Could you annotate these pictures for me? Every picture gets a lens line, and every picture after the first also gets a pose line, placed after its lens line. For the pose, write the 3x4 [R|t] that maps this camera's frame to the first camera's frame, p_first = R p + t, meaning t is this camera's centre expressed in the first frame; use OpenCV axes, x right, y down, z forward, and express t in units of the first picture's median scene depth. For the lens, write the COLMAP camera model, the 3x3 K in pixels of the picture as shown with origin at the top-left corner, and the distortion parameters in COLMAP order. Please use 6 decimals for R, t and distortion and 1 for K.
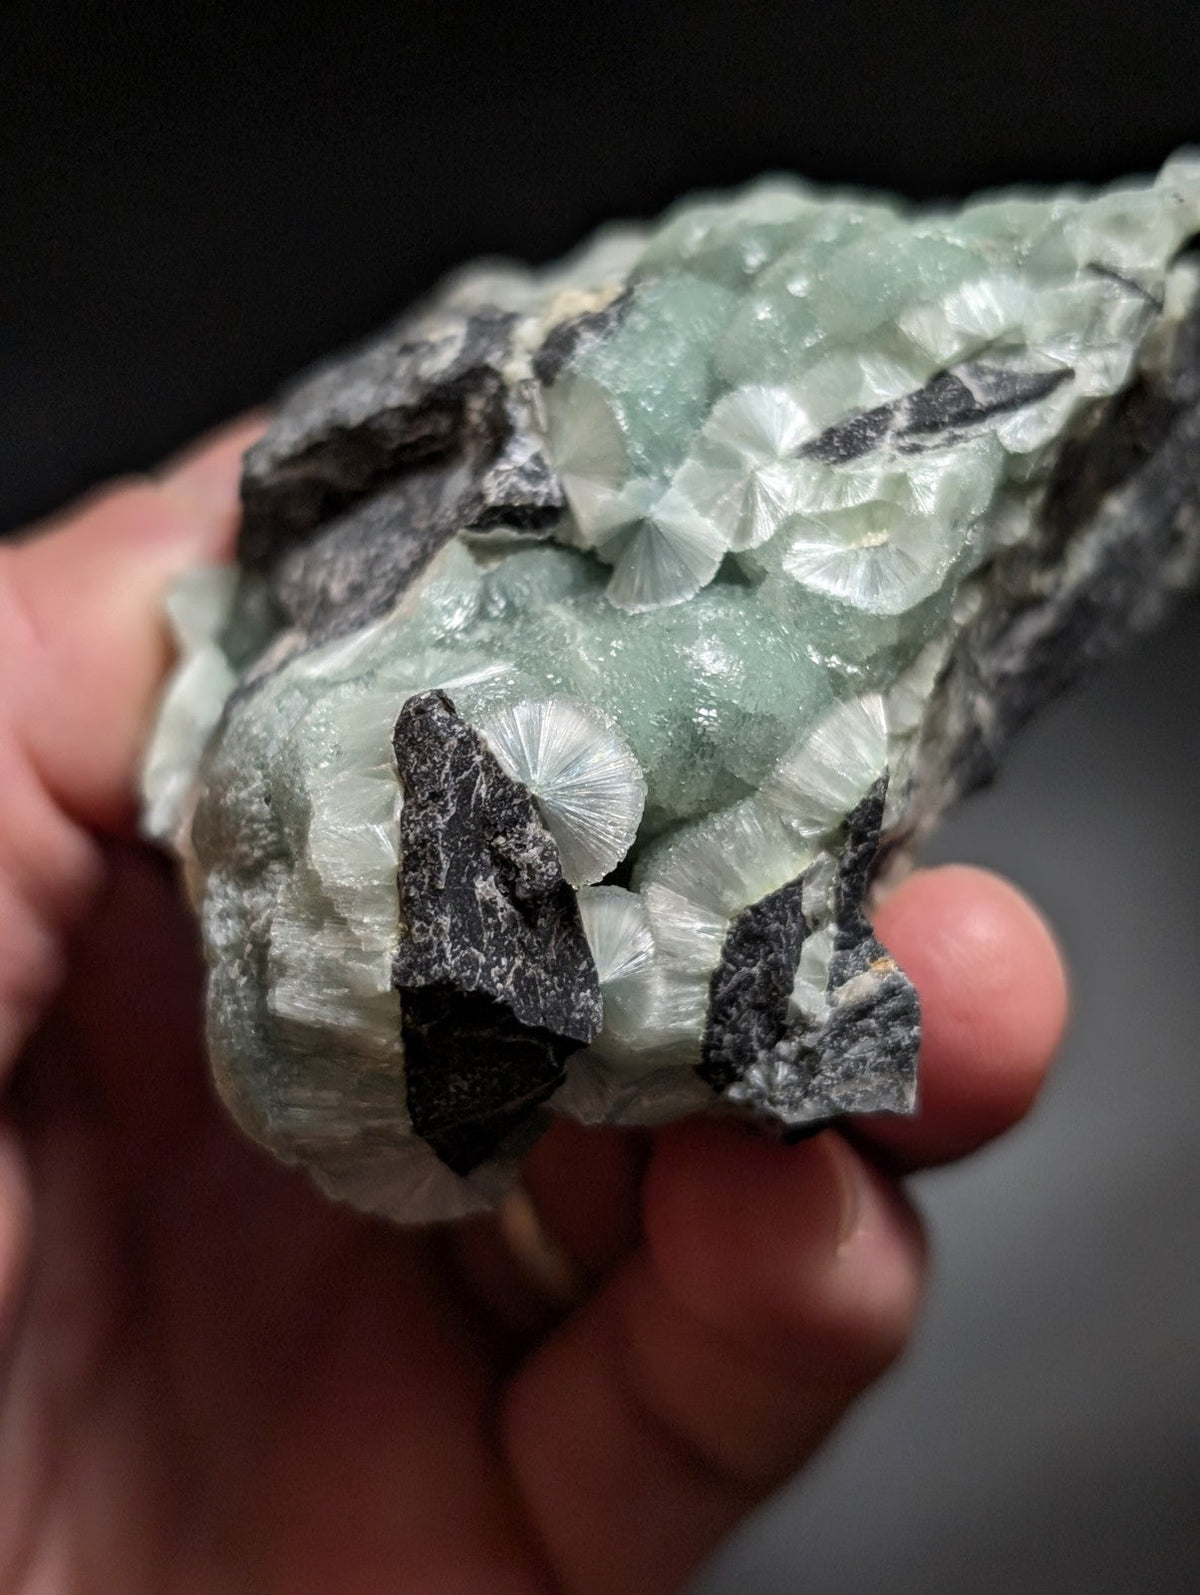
lens RADIAL K [[2337.0, 0, 602.3], [0, 2337.0, 746.9], [0, 0, 1]] dist [0.209462, -1.754722]
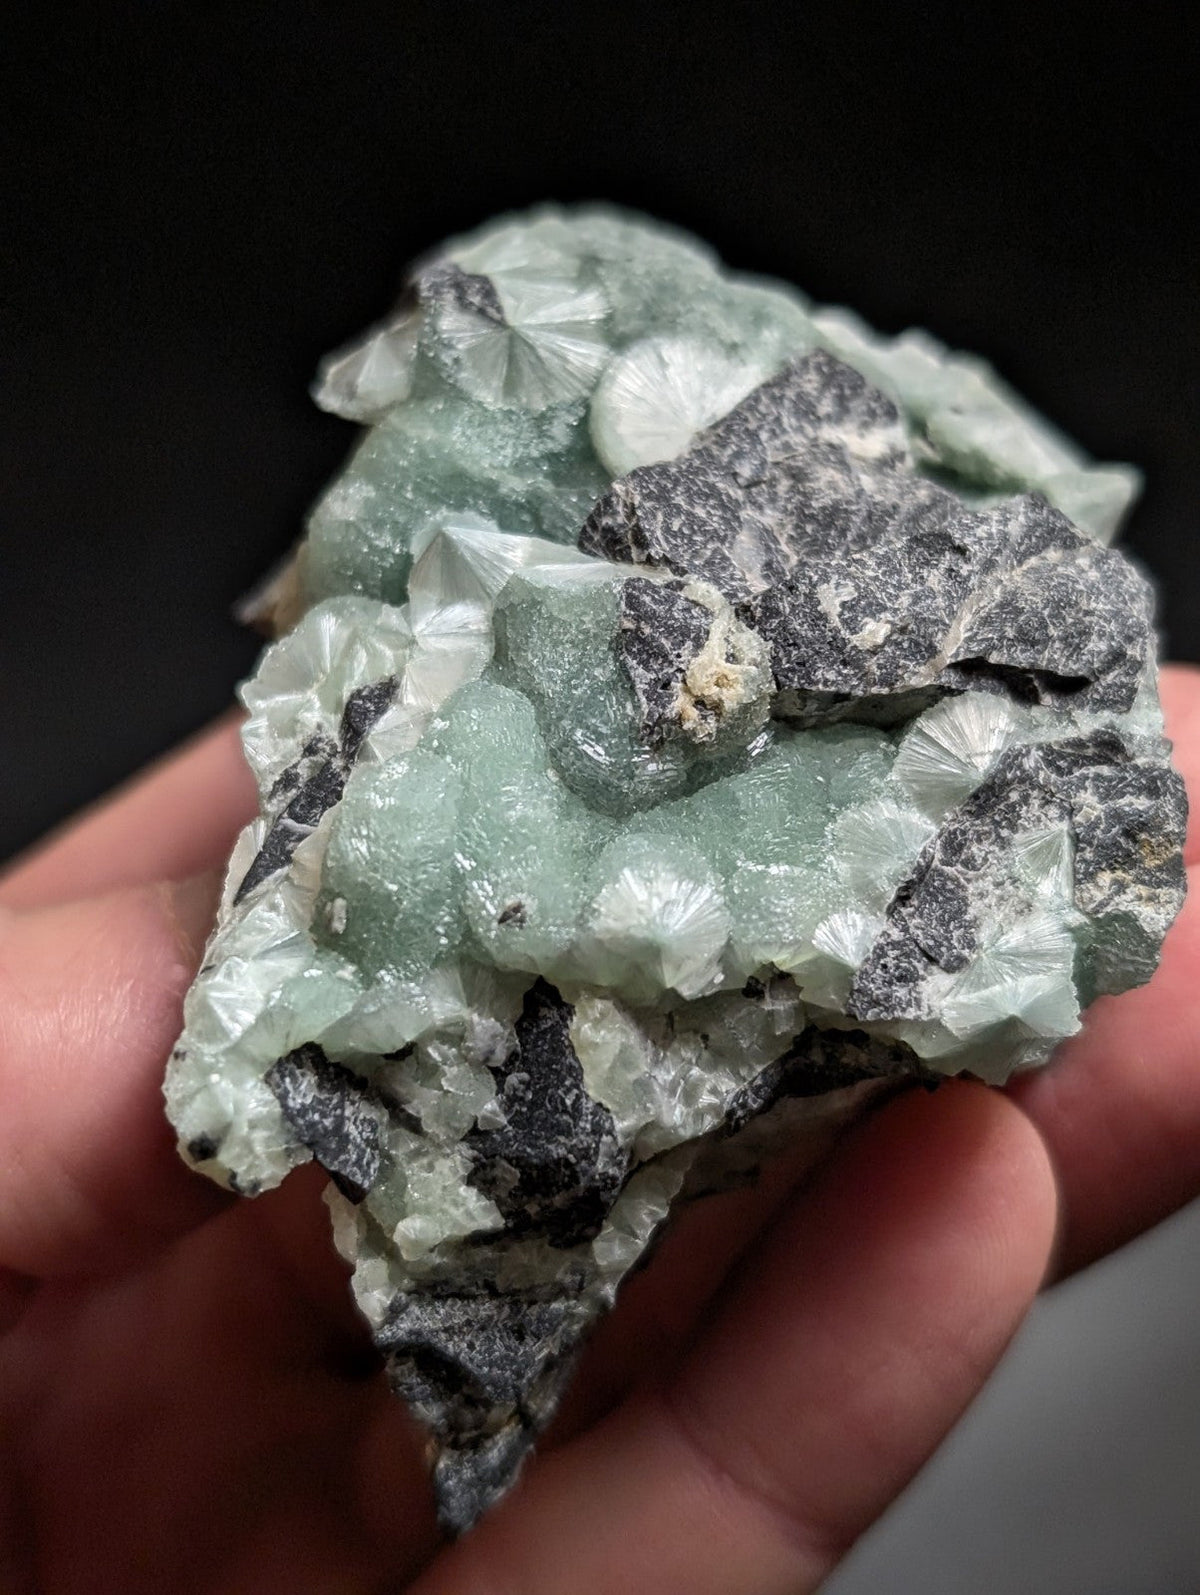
lens RADIAL K [[2344.0, 0, 573.8], [0, 2344.0, 797.9], [0, 0, 1]] dist [0.231040, -1.794323]
pose [[-0.679499, 0.730888, 0.063896, -0.000050], [-0.214232, -0.280954, 0.935505, -1.177655], [0.701702, 0.621986, 0.347488, 0.738992]]
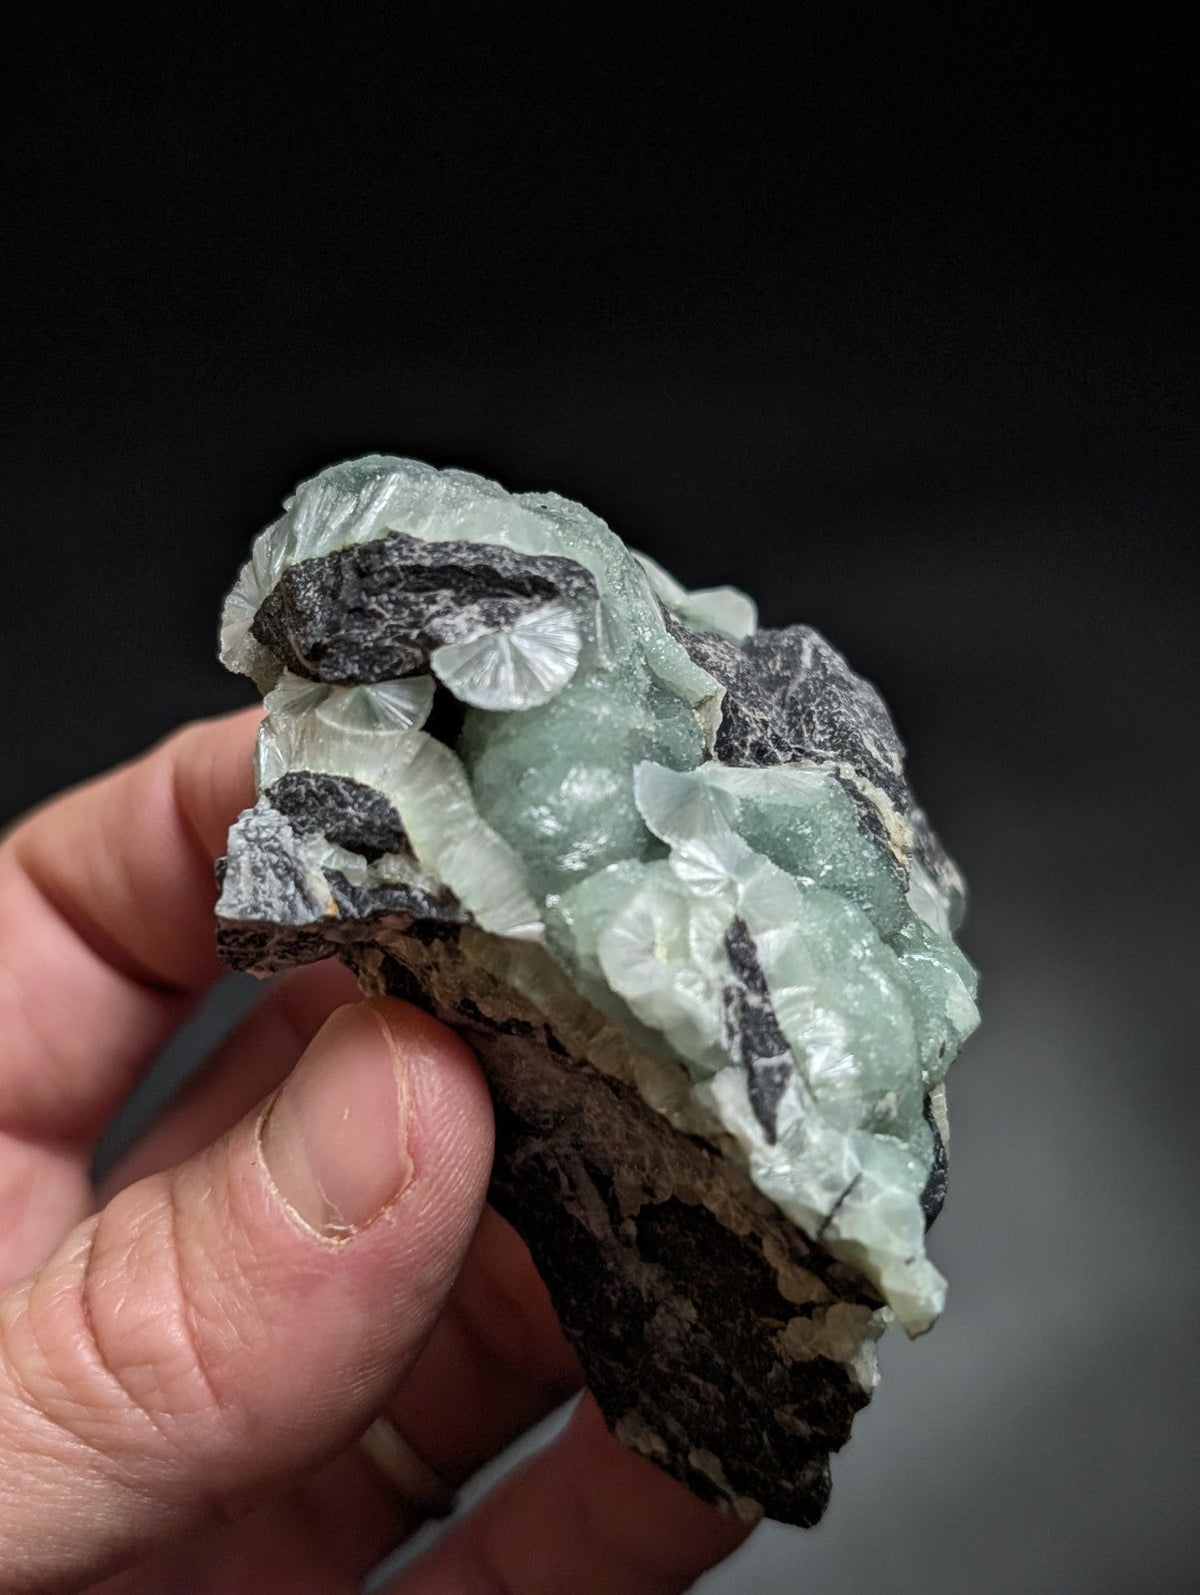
lens RADIAL K [[2344.0, 0, 573.8], [0, 2344.0, 797.9], [0, 0, 1]] dist [0.231040, -1.794323]
pose [[-0.177056, 0.910267, -0.374252, 0.527456], [-0.982586, -0.141711, 0.120179, -0.184604], [0.056360, 0.389013, 0.919506, -0.199640]]
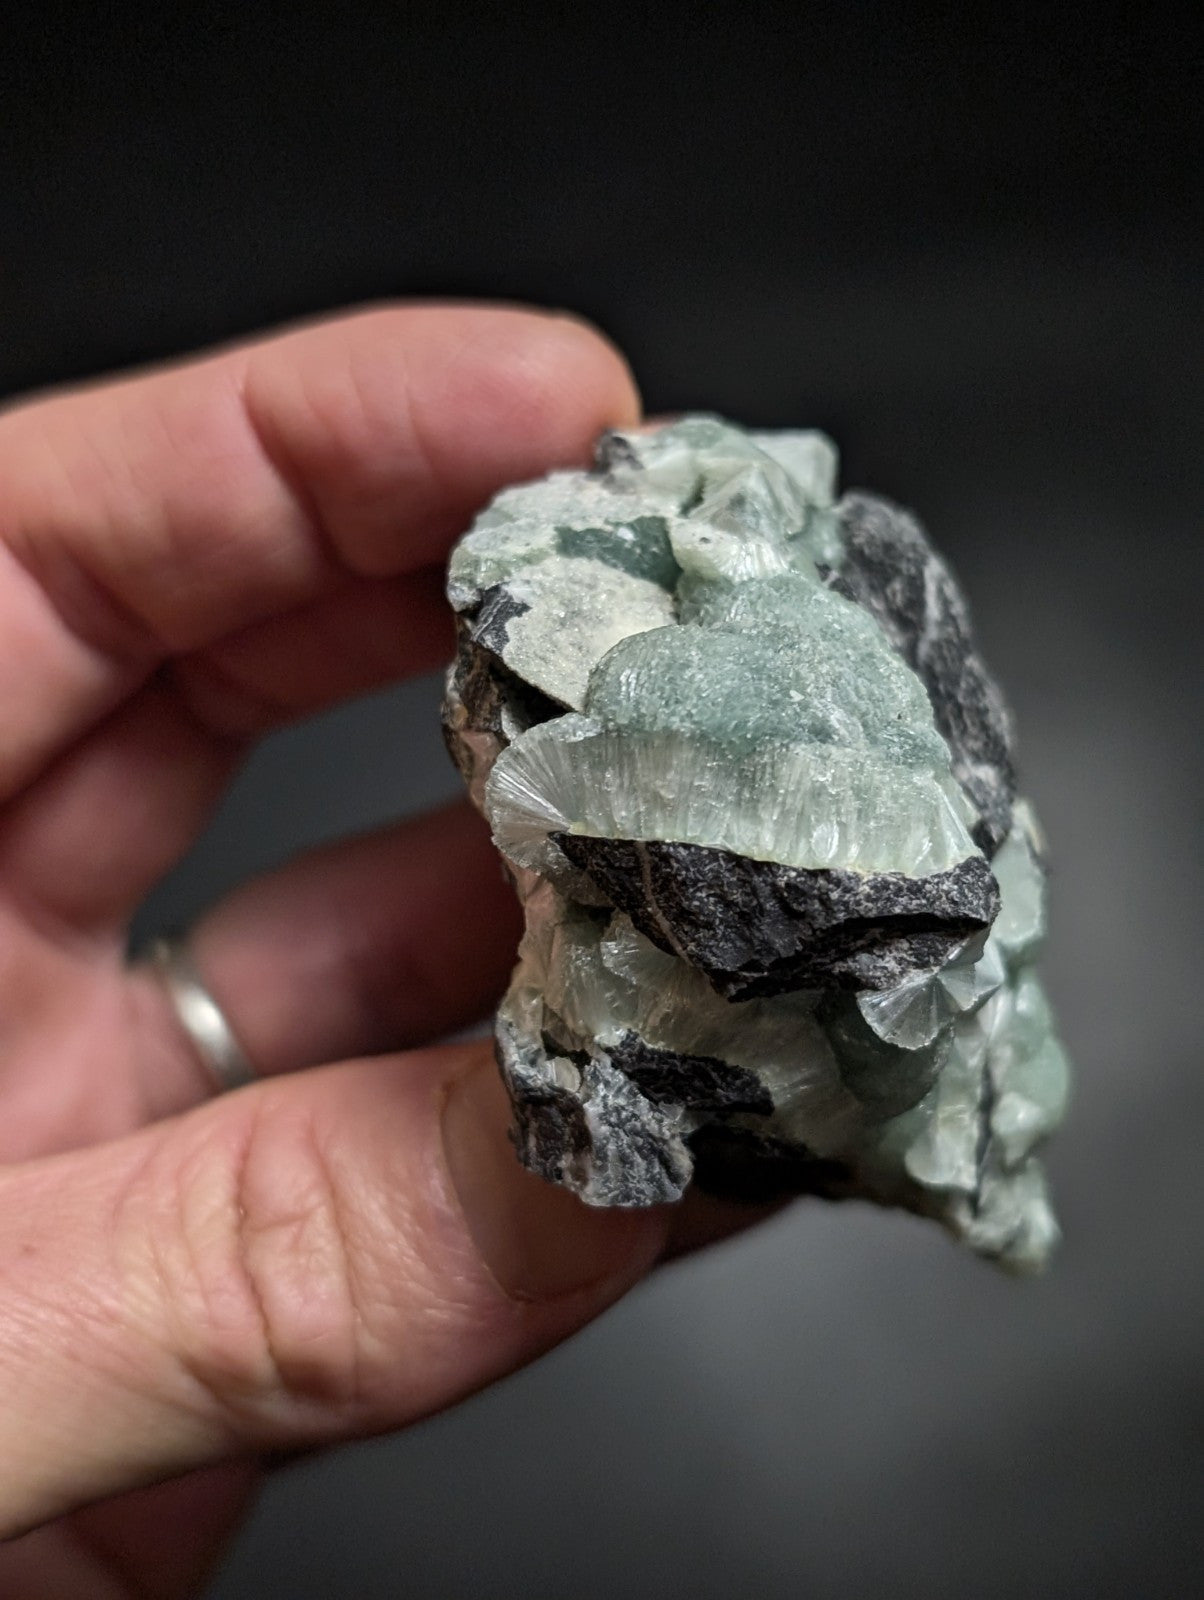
lens RADIAL K [[2344.3, 0, 604.3], [0, 2344.3, 749.2], [0, 0, 1]] dist [0.209462, -1.754722]
pose [[-0.184707, 0.928213, 0.322961, -0.499755], [-0.834414, 0.025515, -0.550548, 0.835144], [-0.519266, -0.371174, 0.769801, 0.127001]]
